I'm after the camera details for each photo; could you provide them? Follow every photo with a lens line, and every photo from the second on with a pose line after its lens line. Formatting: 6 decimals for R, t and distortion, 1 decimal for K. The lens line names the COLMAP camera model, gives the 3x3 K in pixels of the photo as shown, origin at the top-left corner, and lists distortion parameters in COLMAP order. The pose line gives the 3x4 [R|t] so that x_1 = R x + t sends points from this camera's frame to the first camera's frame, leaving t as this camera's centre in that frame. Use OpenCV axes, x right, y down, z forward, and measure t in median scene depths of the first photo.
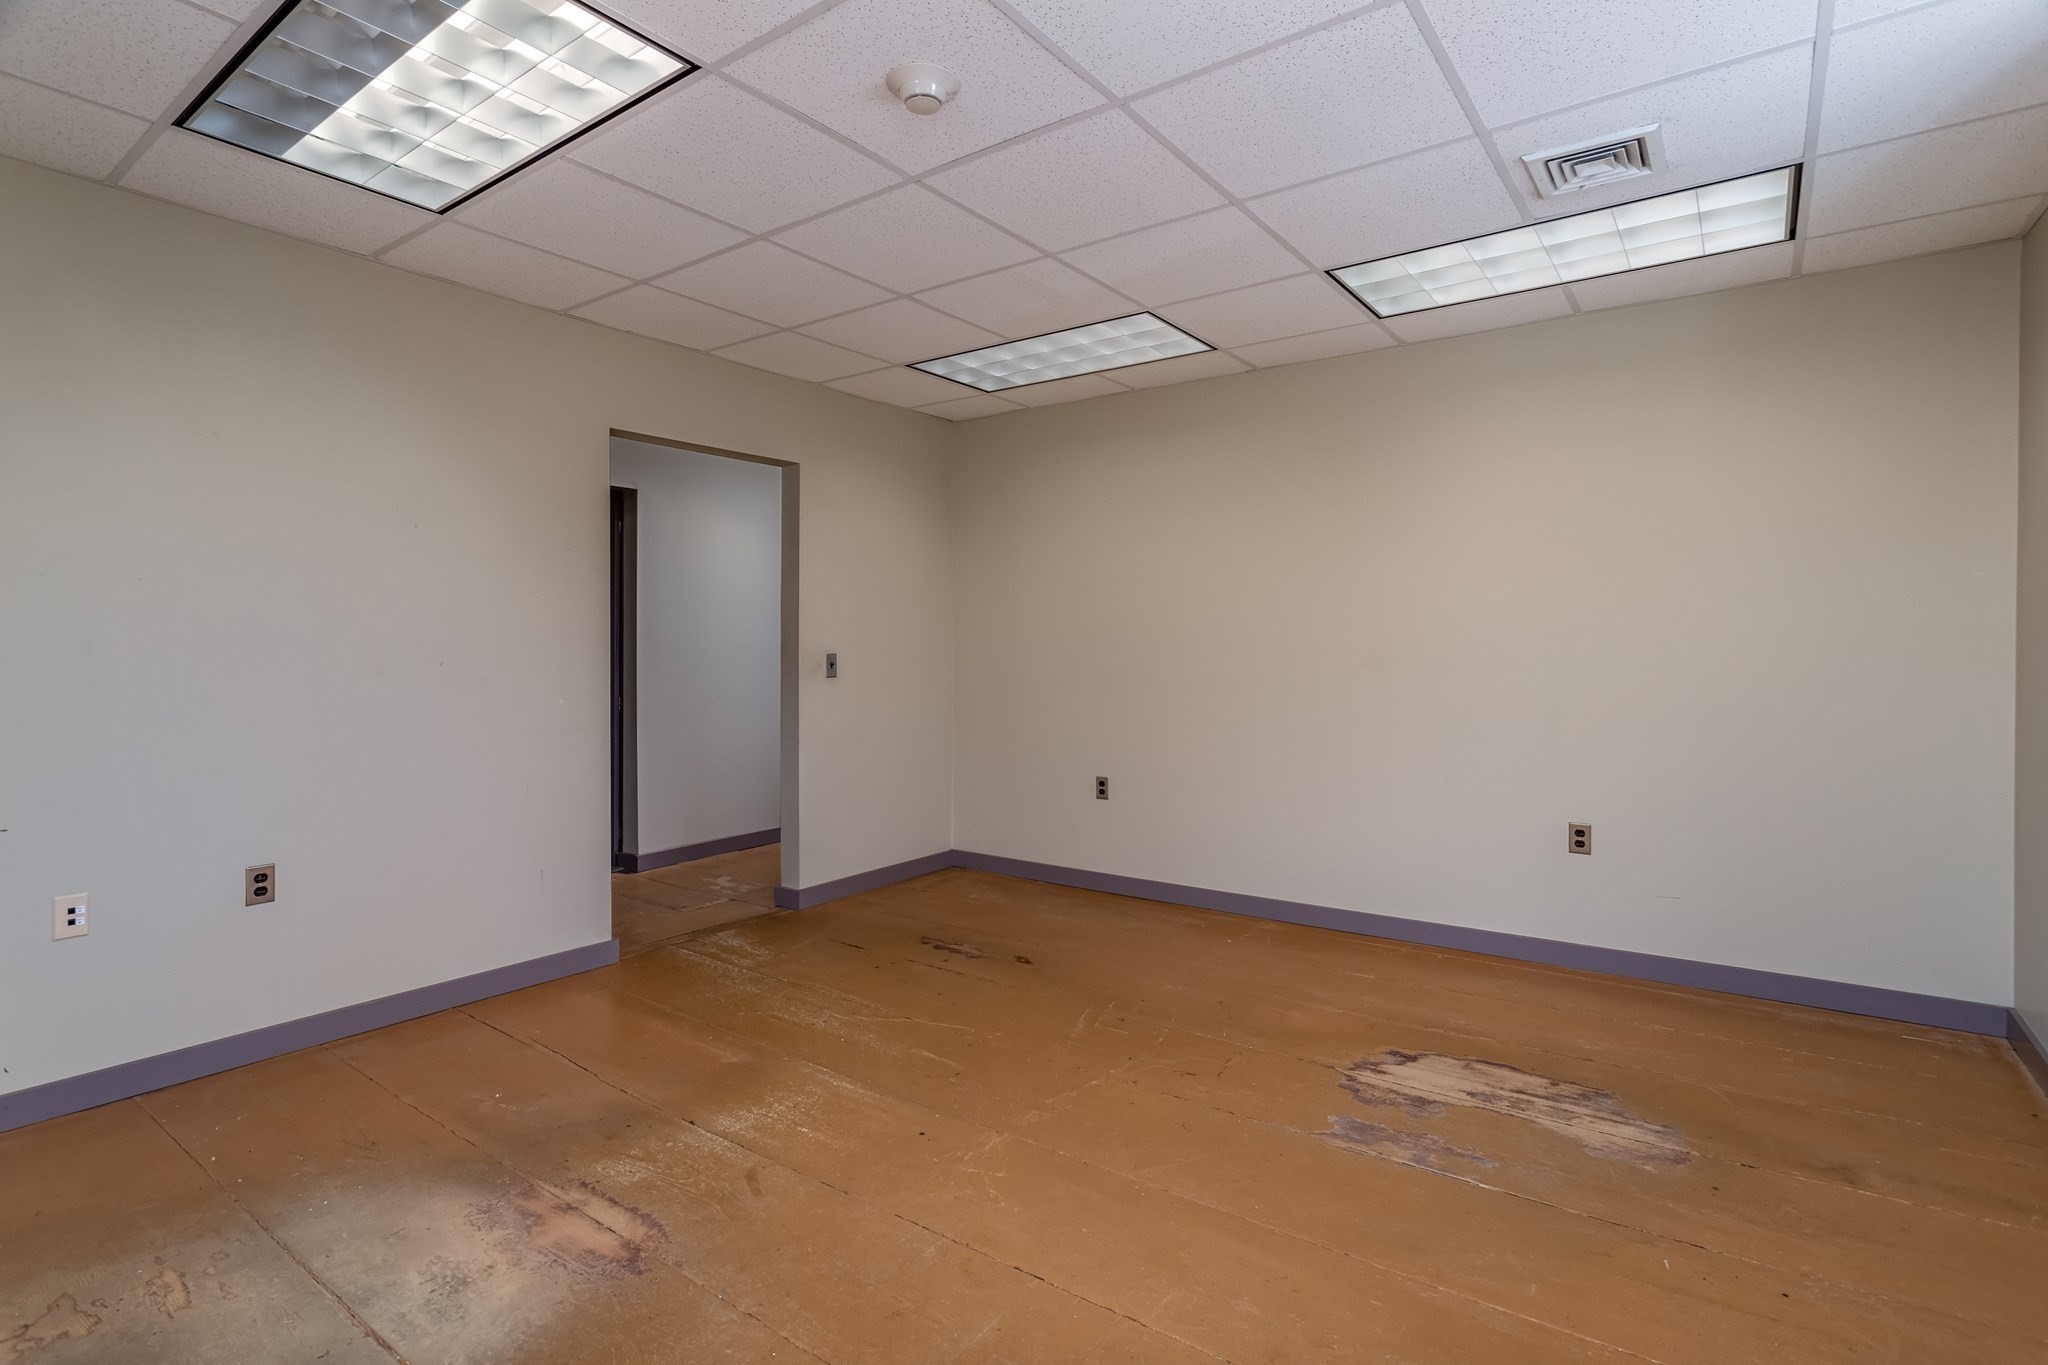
lens RADIAL K [[983.1, 0, 1018.2], [0, 983.1, 647.6], [0, 0, 1]] dist [0.004664, 0.000406]
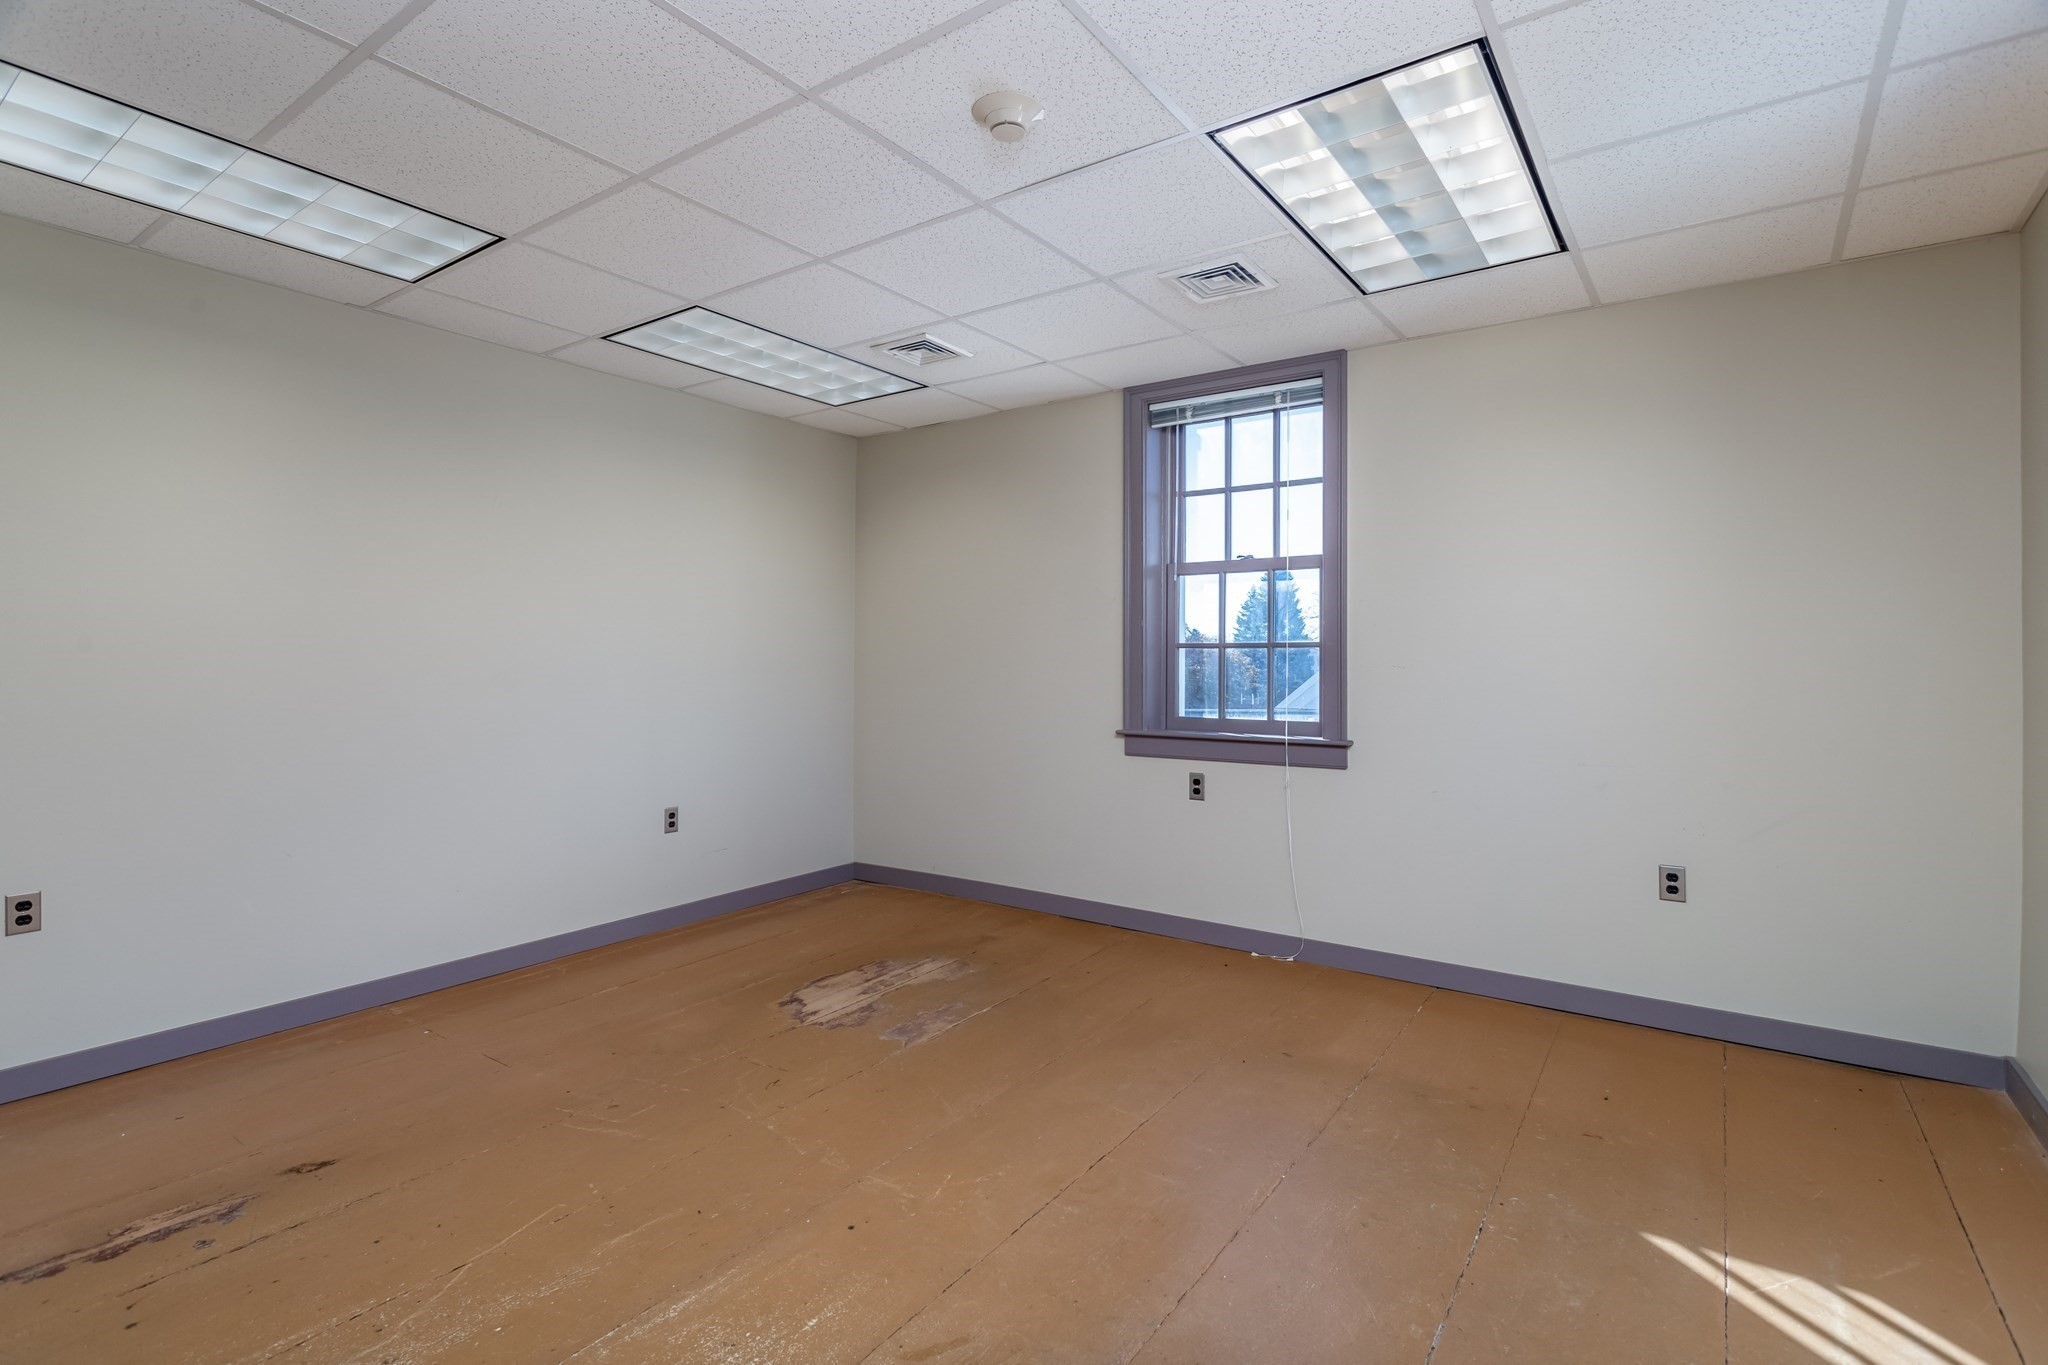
lens RADIAL K [[983.1, 0, 1018.2], [0, 983.1, 647.6], [0, 0, 1]] dist [0.004664, 0.000406]
pose [[-0.017110, 0.018263, 0.999687, -0.921756], [0.000763, 0.999833, -0.018253, 0.003047], [-0.999853, 0.000450, -0.017121, 0.825962]]
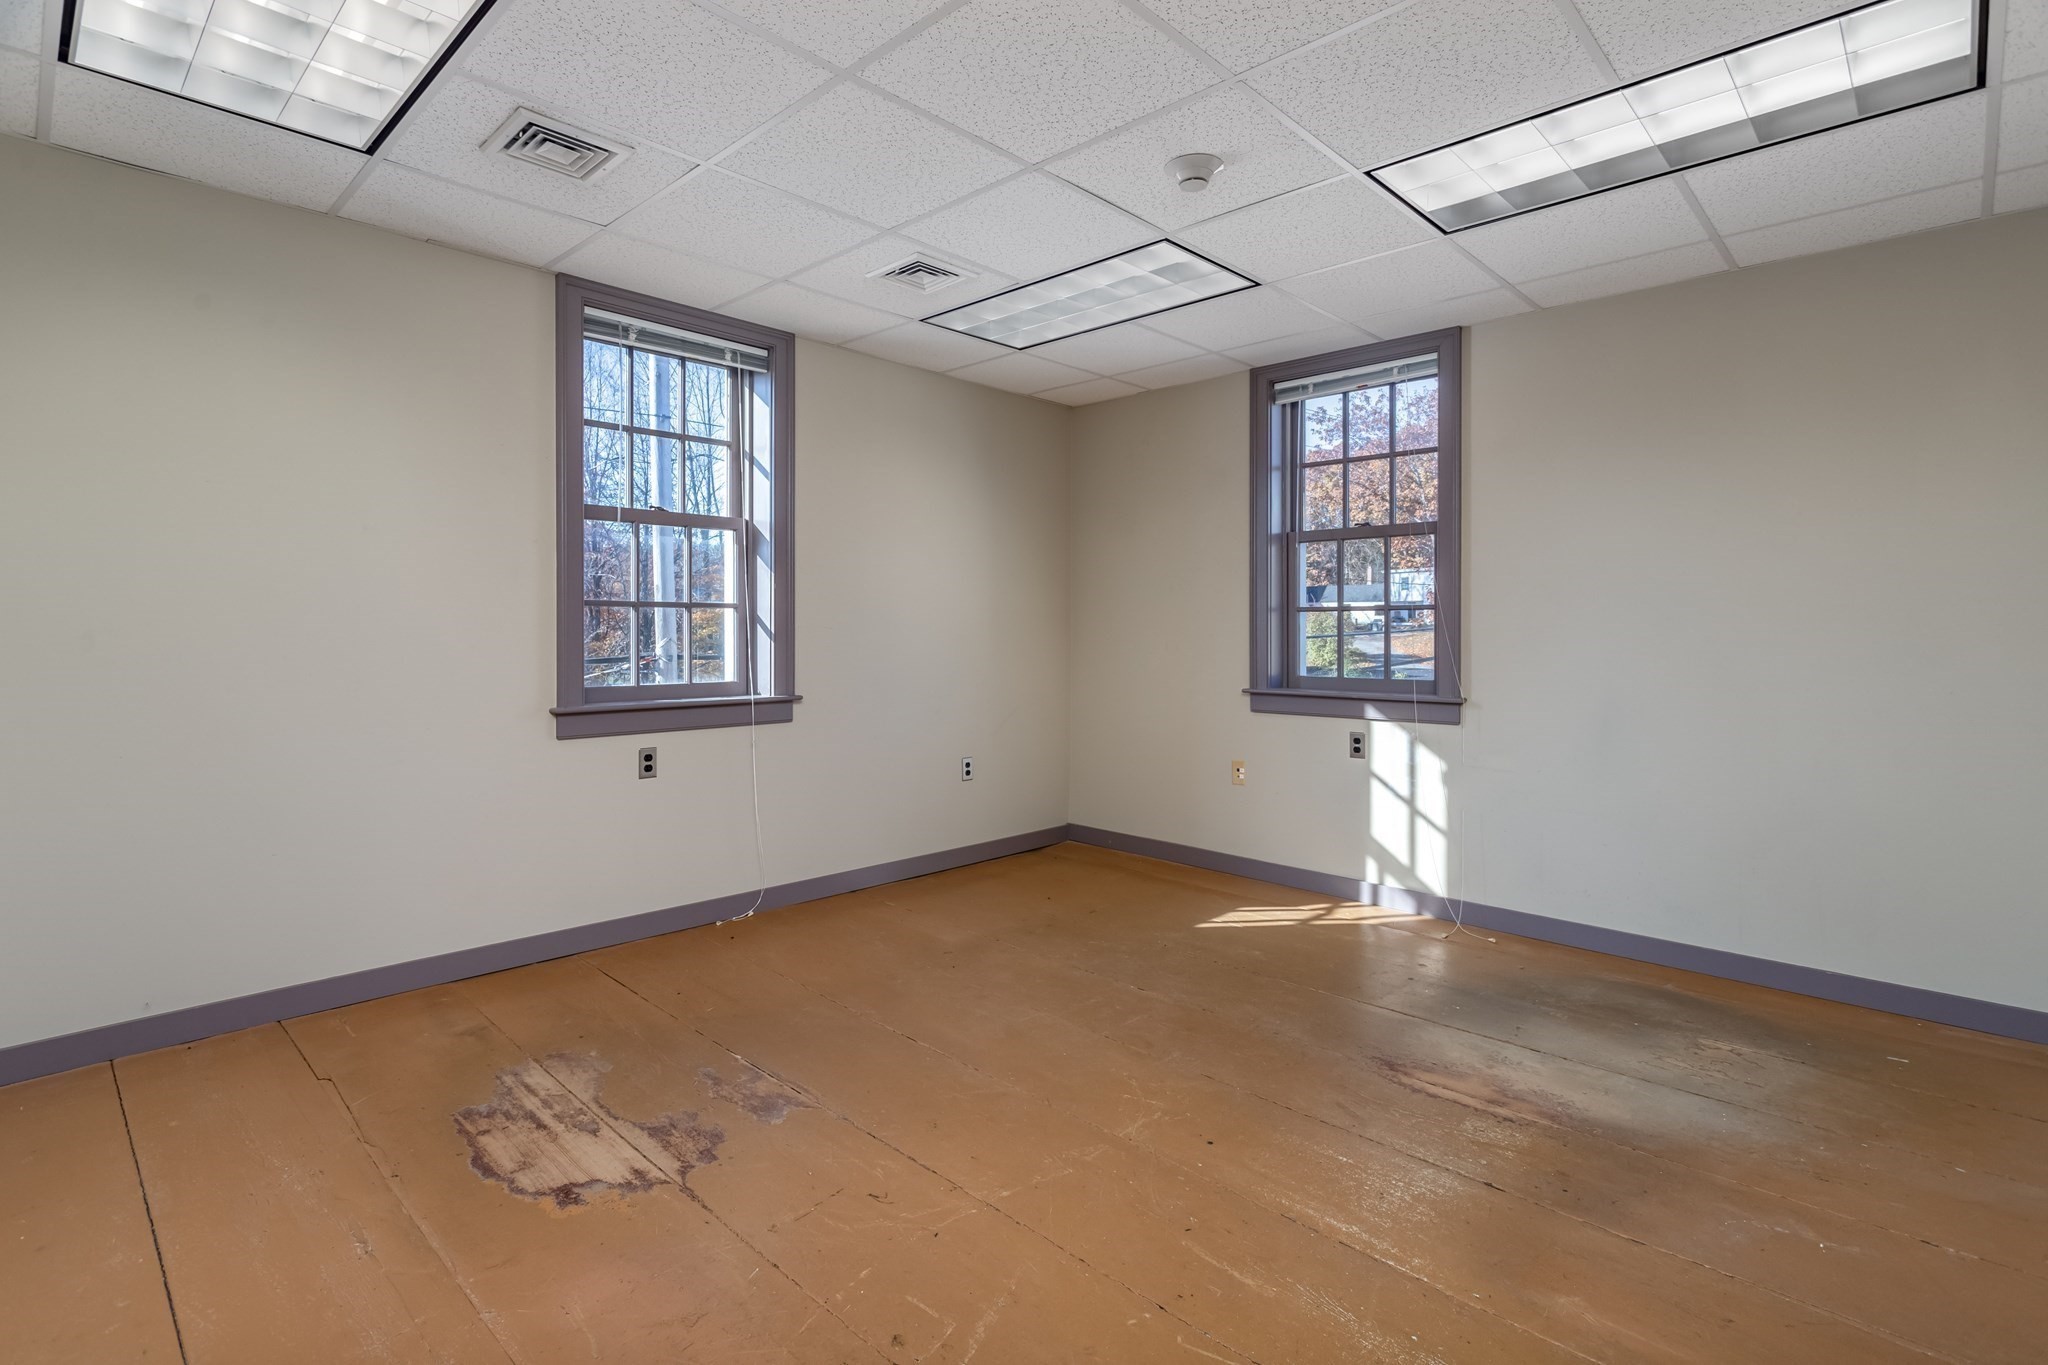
lens RADIAL K [[983.1, 0, 1018.2], [0, 983.1, 647.6], [0, 0, 1]] dist [0.004664, 0.000406]
pose [[-0.992321, -0.006493, 0.123523, -0.026538], [-0.003157, 0.999625, 0.027183, -0.007776], [-0.123653, 0.026584, -0.991969, 1.855191]]
